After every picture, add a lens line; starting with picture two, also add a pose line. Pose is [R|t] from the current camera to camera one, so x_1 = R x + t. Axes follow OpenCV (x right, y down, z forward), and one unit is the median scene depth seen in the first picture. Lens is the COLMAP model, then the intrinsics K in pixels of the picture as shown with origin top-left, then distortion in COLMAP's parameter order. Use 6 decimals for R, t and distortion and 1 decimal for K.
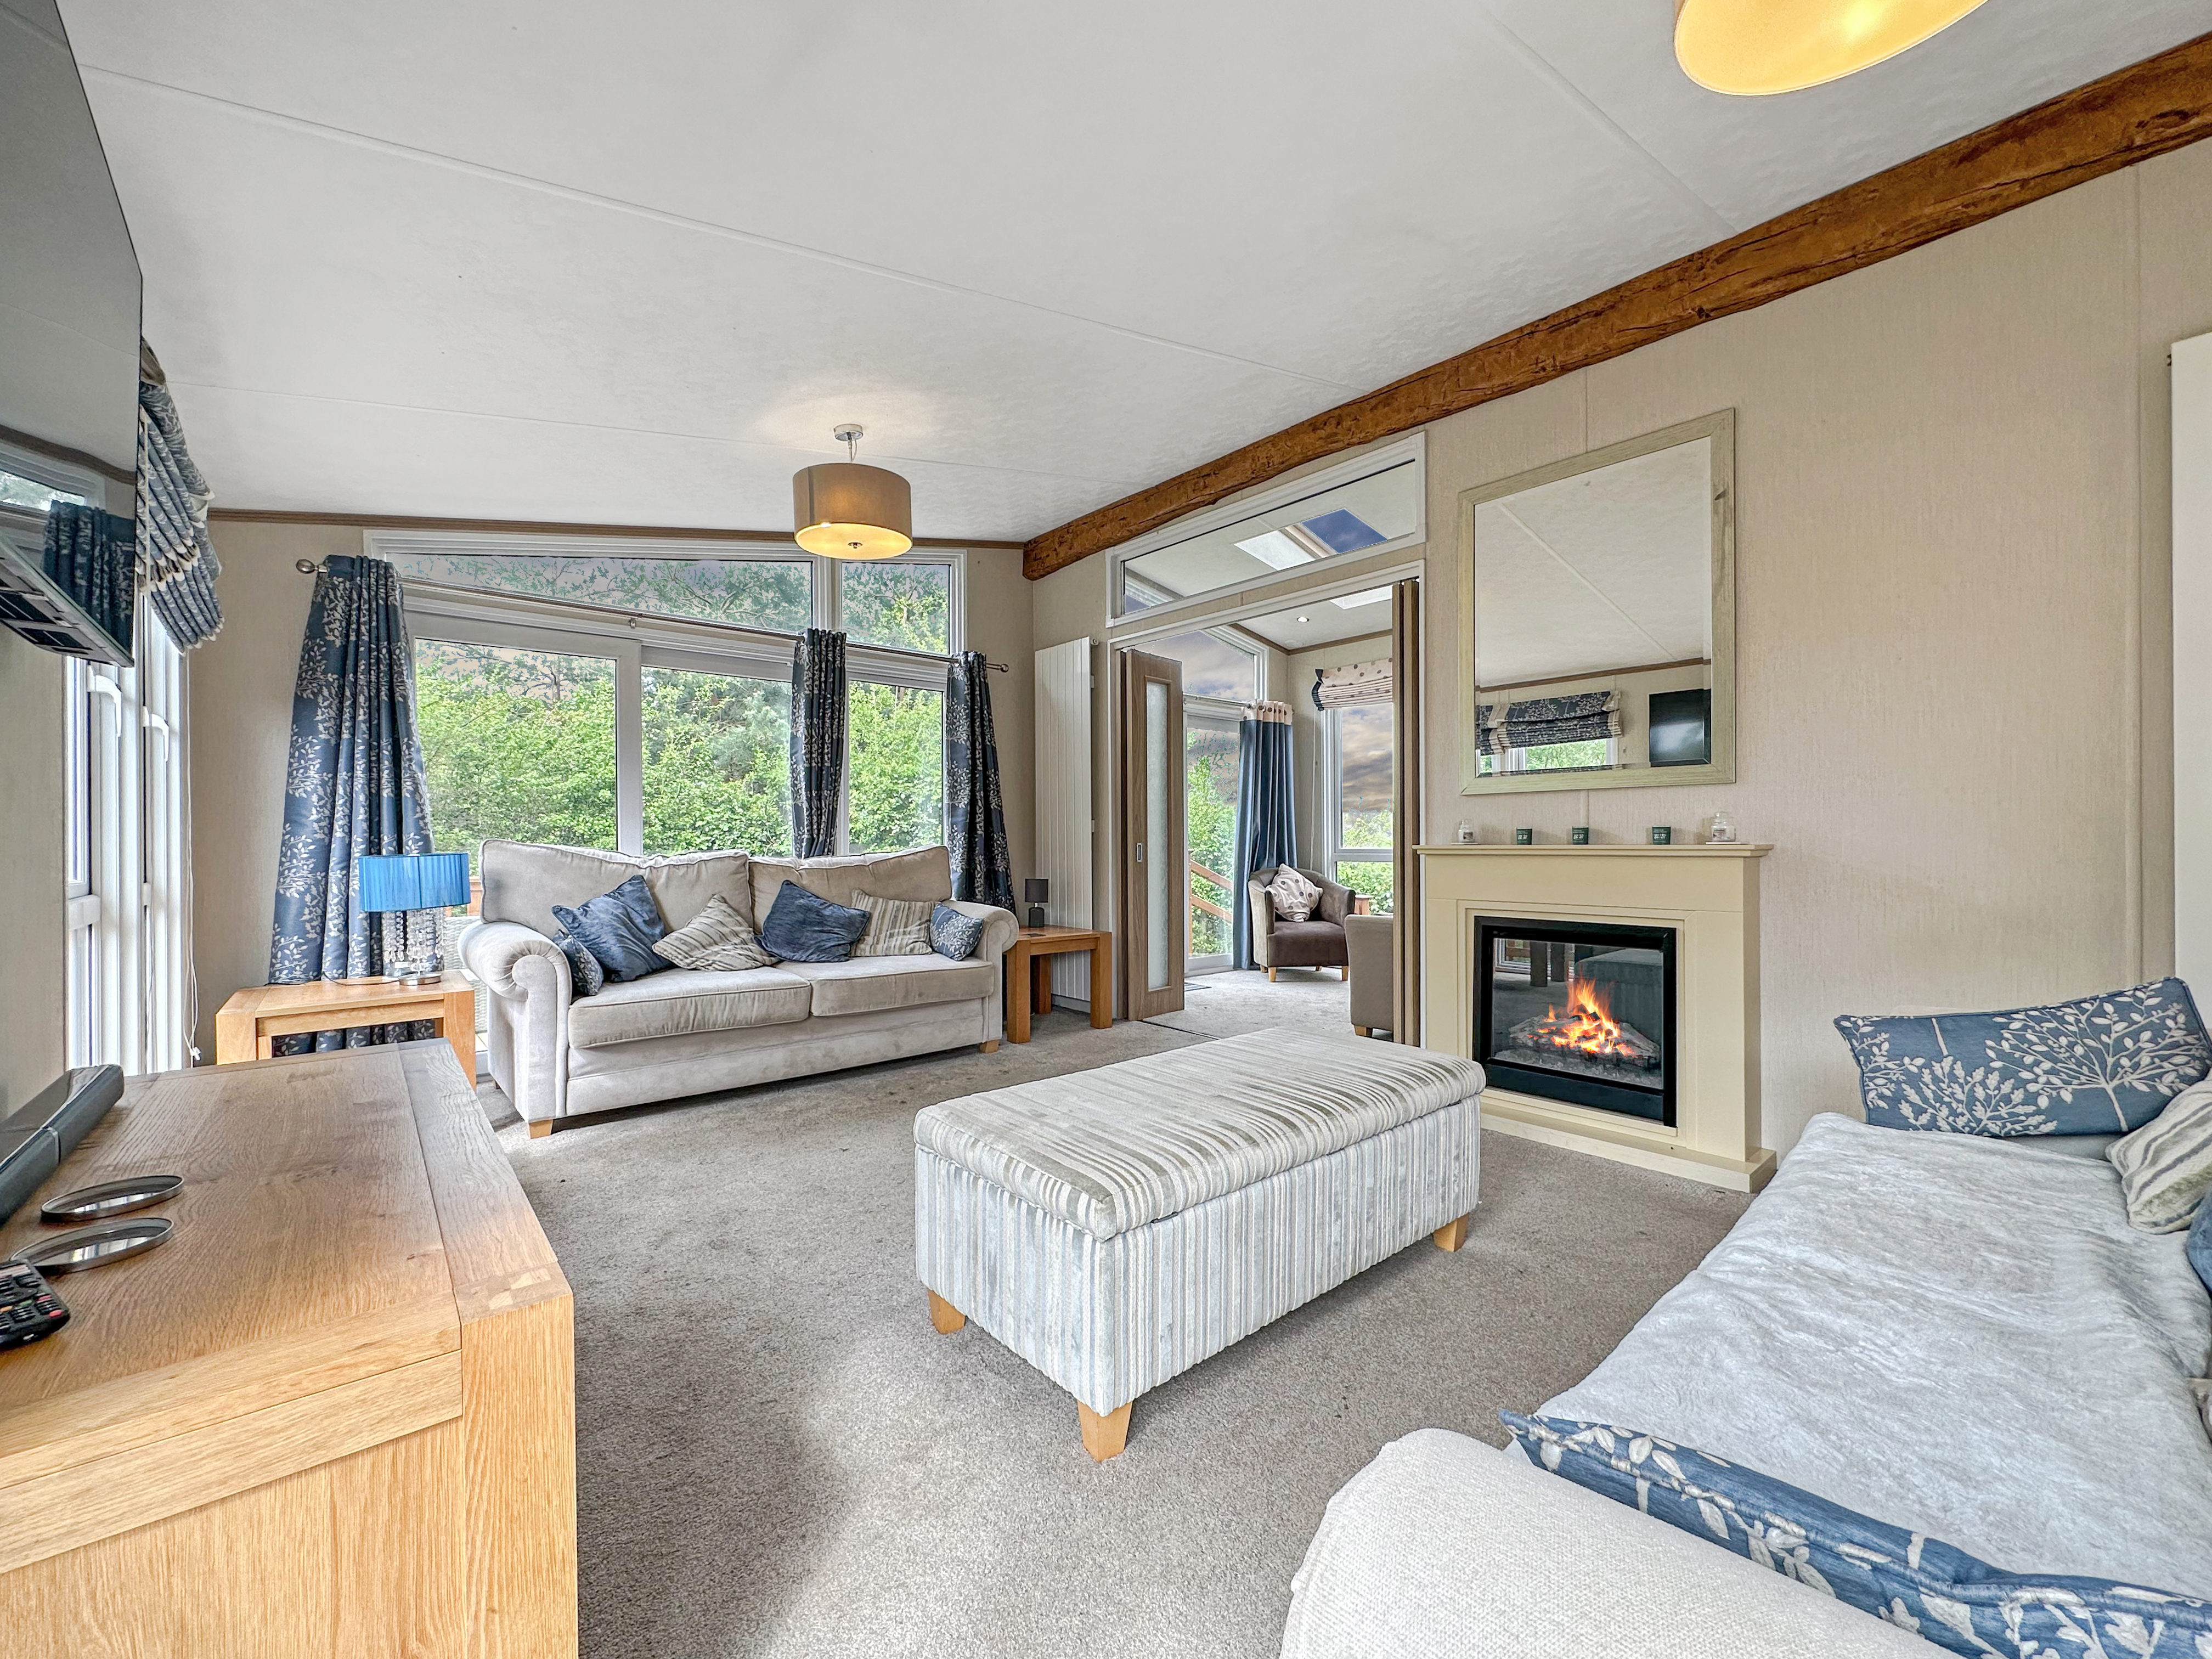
lens RADIAL K [[907.7, 0, 1107.0], [0, 907.7, 838.2], [0, 0, 1]] dist [0.000481, -0.000189]
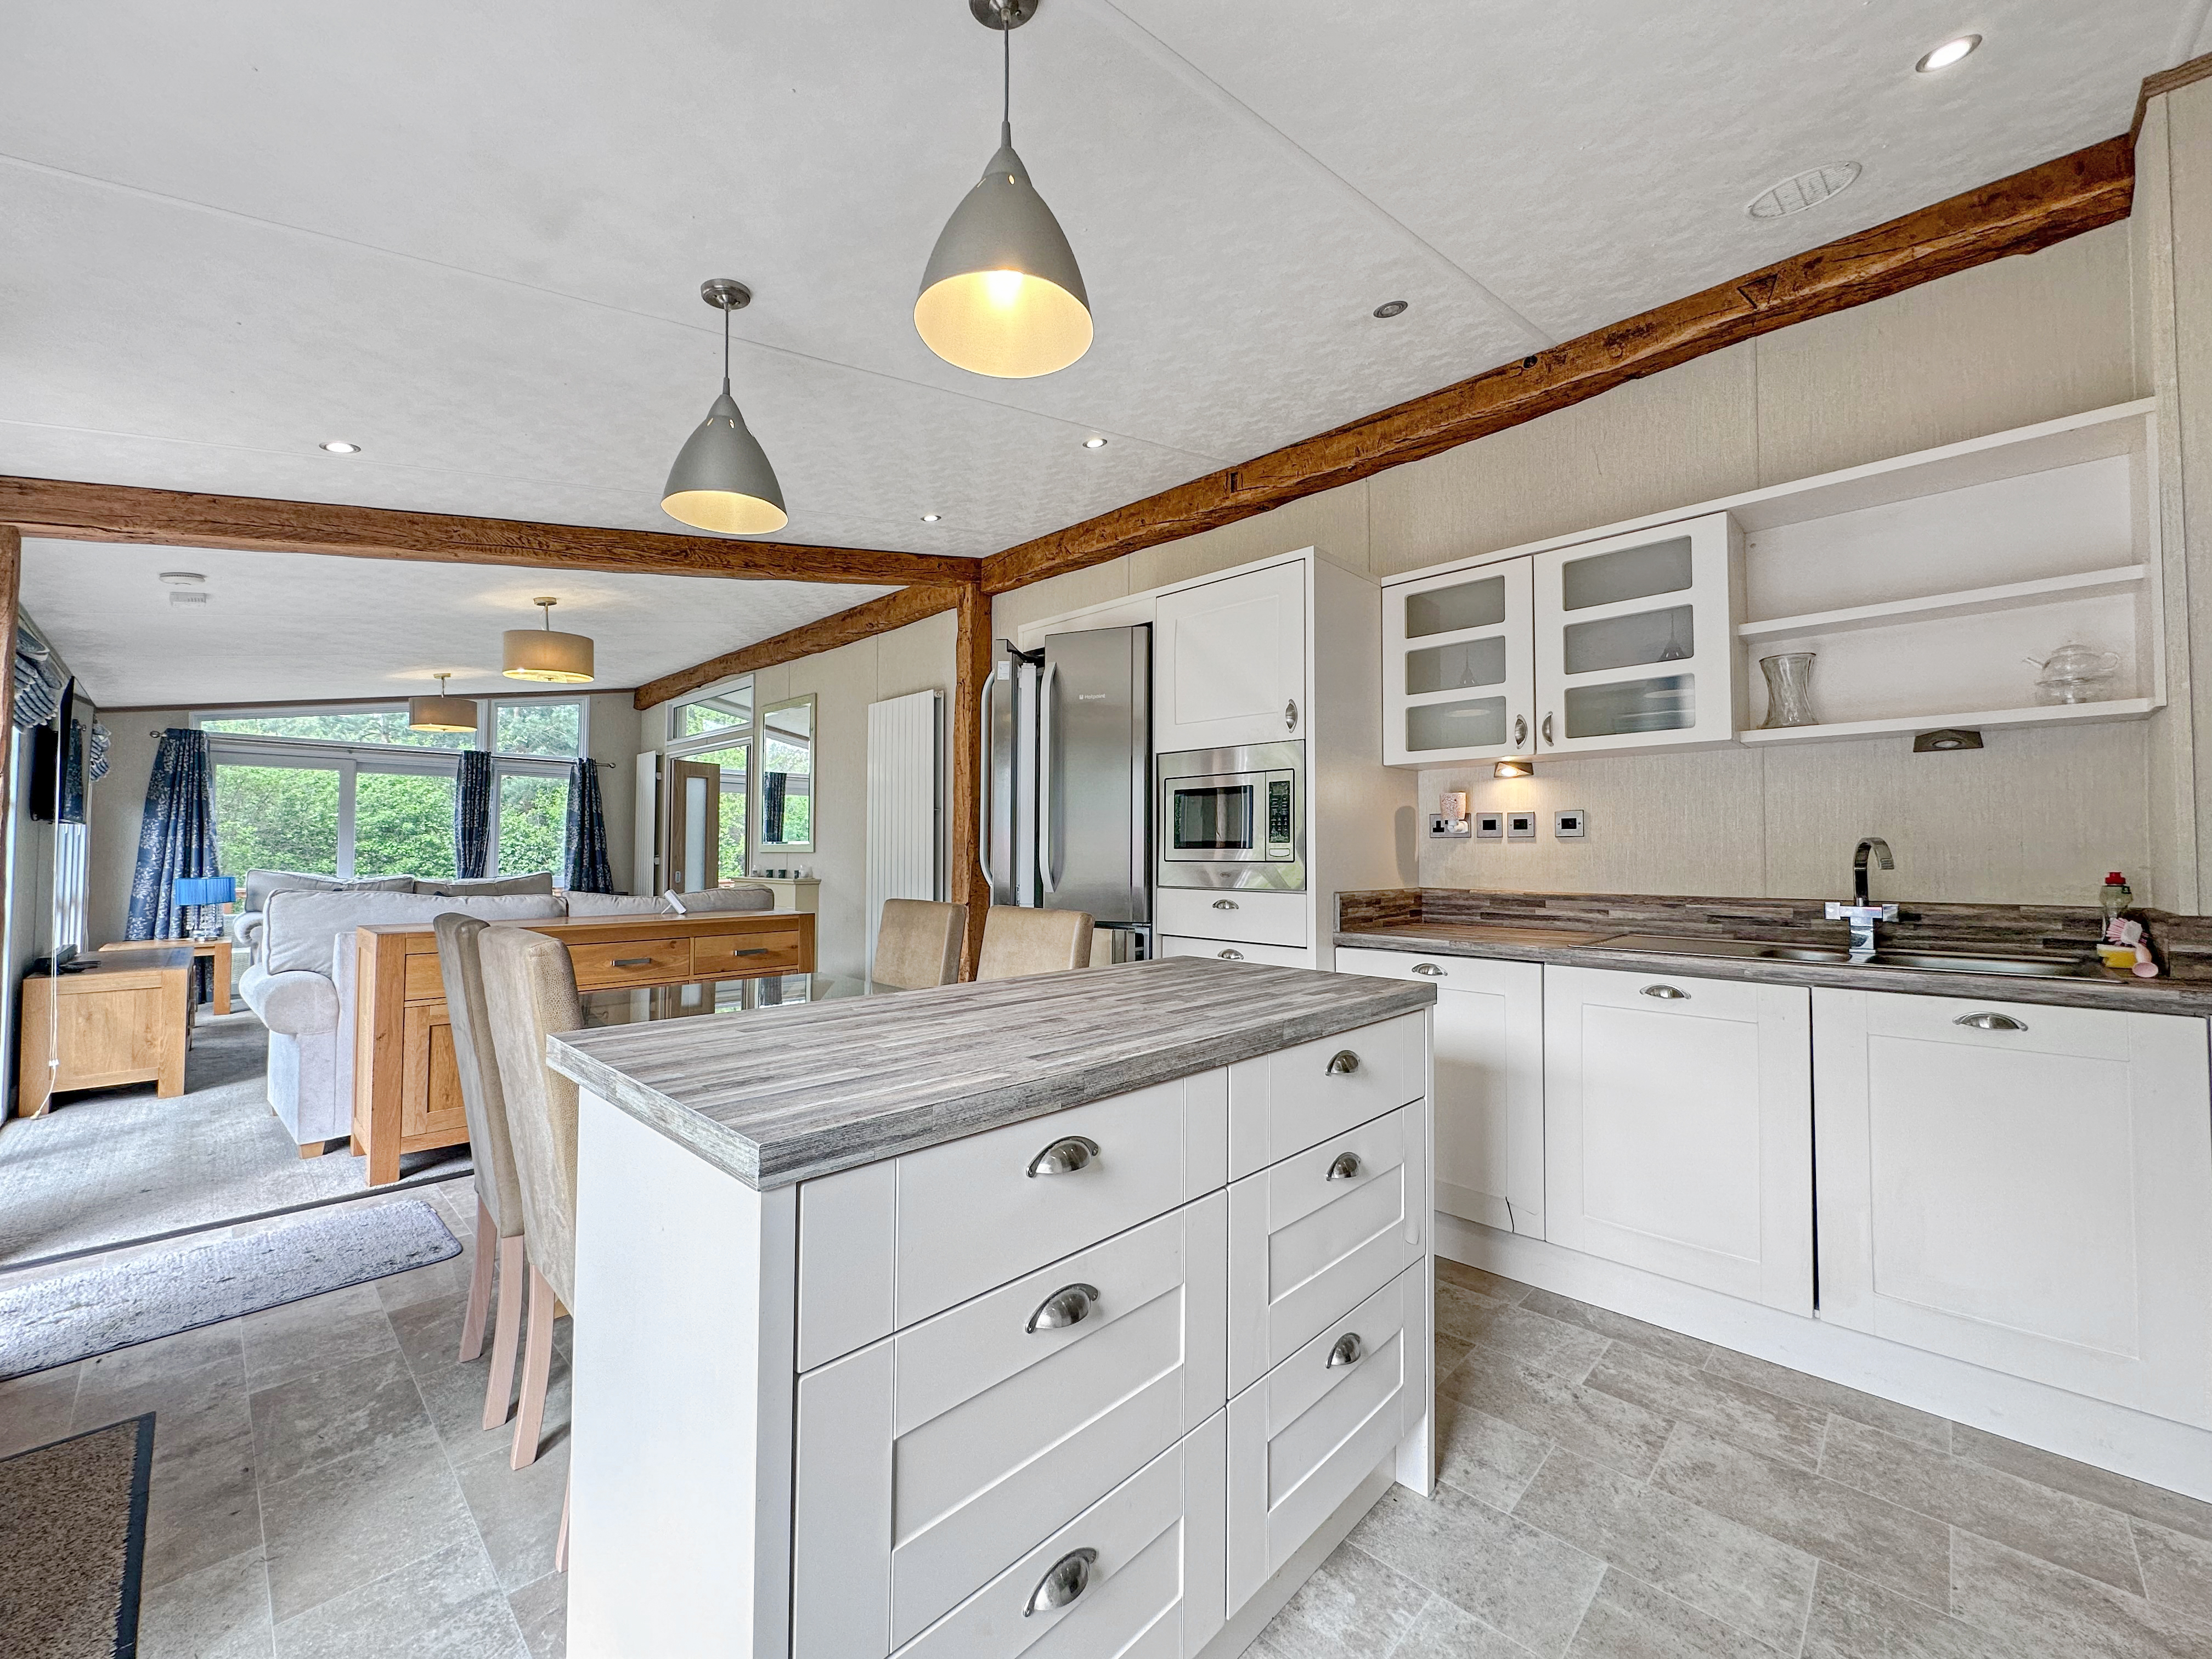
lens RADIAL K [[888.2, 0, 1105.5], [0, 888.2, 821.8], [0, 0, 1]] dist [0.001182, -0.000083]
pose [[0.996415, 0.012376, 0.083690, 0.778538], [-0.009499, 0.999353, -0.034691, -0.041352], [-0.084065, 0.033772, 0.995888, -0.837475]]
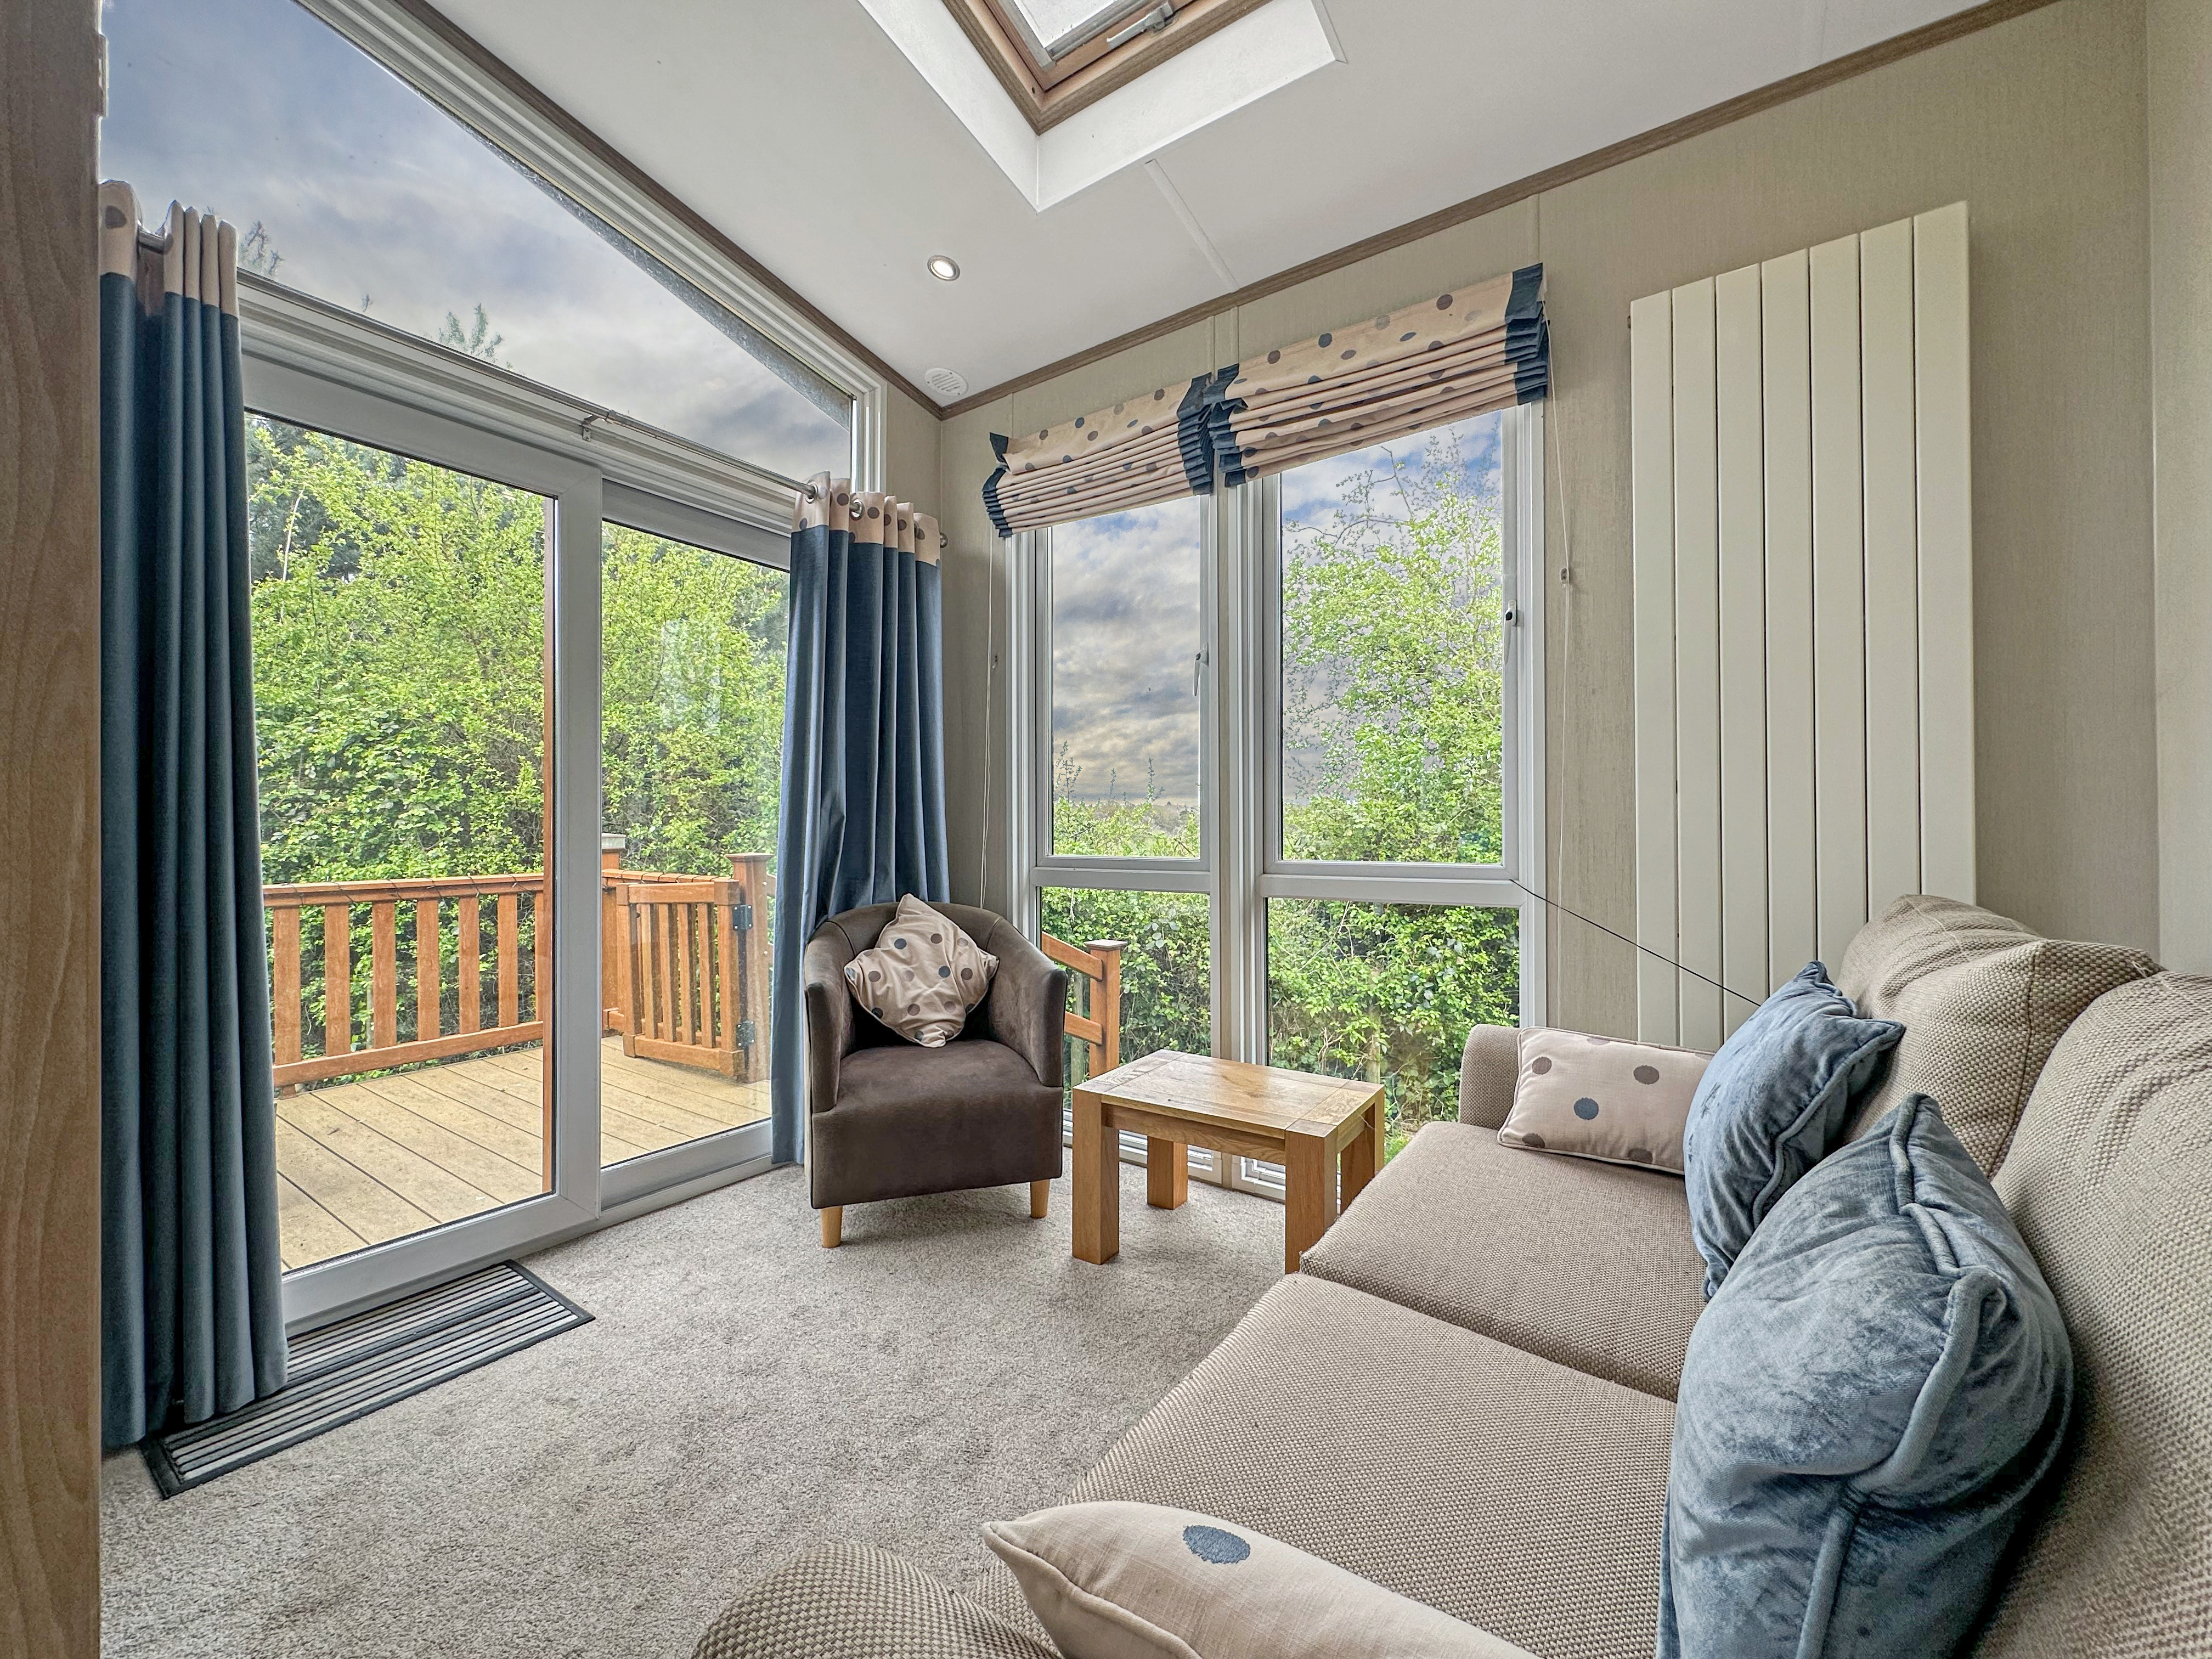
lens RADIAL K [[888.2, 0, 1105.5], [0, 888.2, 821.8], [0, 0, 1]] dist [0.001182, -0.000083]
pose [[0.971218, 0.005783, 0.238123, 0.279269], [-0.004517, 0.999973, -0.005863, -0.004087], [-0.238151, 0.004619, 0.971217, 0.887236]]
